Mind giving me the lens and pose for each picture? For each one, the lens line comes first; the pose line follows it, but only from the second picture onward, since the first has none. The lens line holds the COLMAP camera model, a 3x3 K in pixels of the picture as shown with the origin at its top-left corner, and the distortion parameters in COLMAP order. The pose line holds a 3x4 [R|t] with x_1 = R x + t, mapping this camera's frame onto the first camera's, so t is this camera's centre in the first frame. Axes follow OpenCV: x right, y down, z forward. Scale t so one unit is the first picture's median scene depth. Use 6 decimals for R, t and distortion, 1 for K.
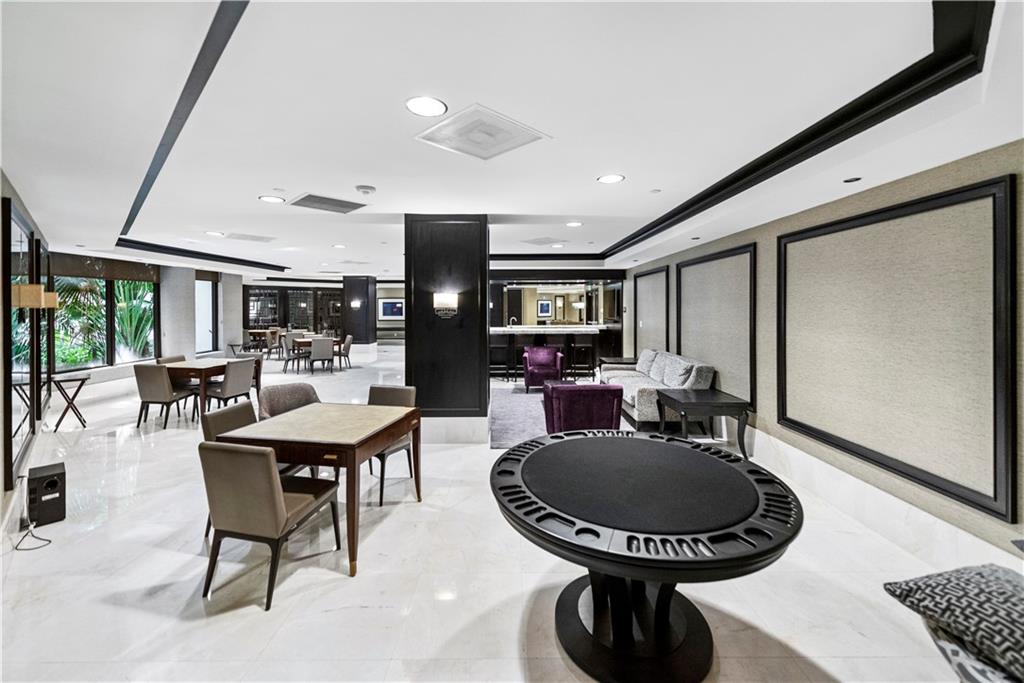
lens RADIAL K [[416.5, 0, 511.5], [0, 416.5, 302.9], [0, 0, 1]] dist [0.010868, -0.000501]
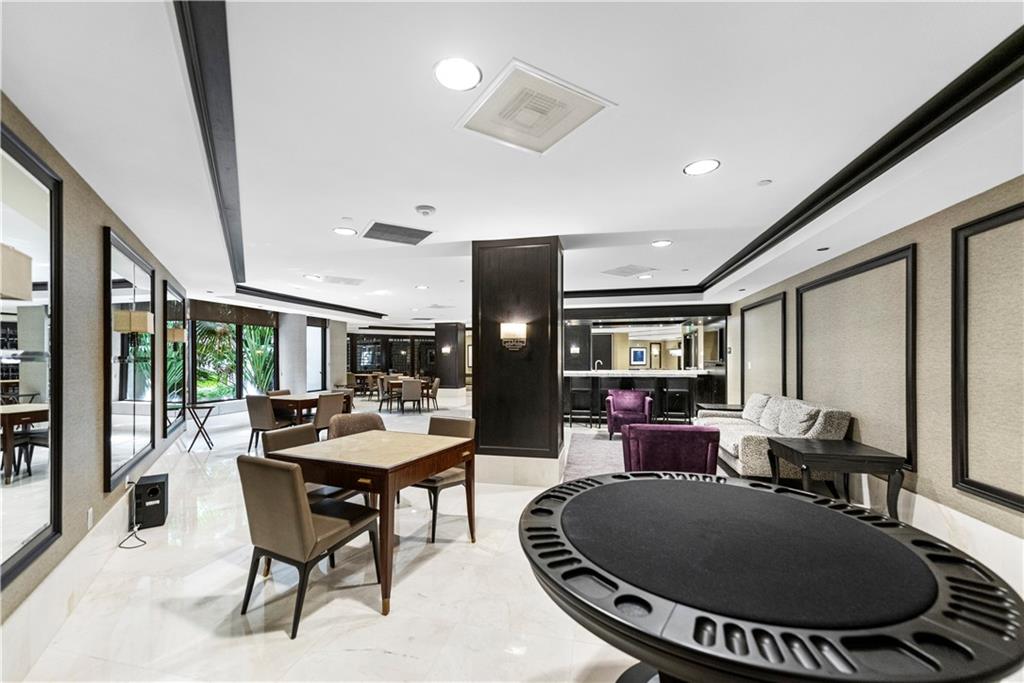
lens RADIAL K [[417.3, 0, 508.1], [0, 417.3, 352.5], [0, 0, 1]] dist [0.017655, -0.006443]
pose [[0.973761, 0.000086, -0.227574, 0.050102], [-0.000939, 0.999993, -0.003637, 0.054173], [0.227573, 0.003756, 0.973754, 0.106494]]
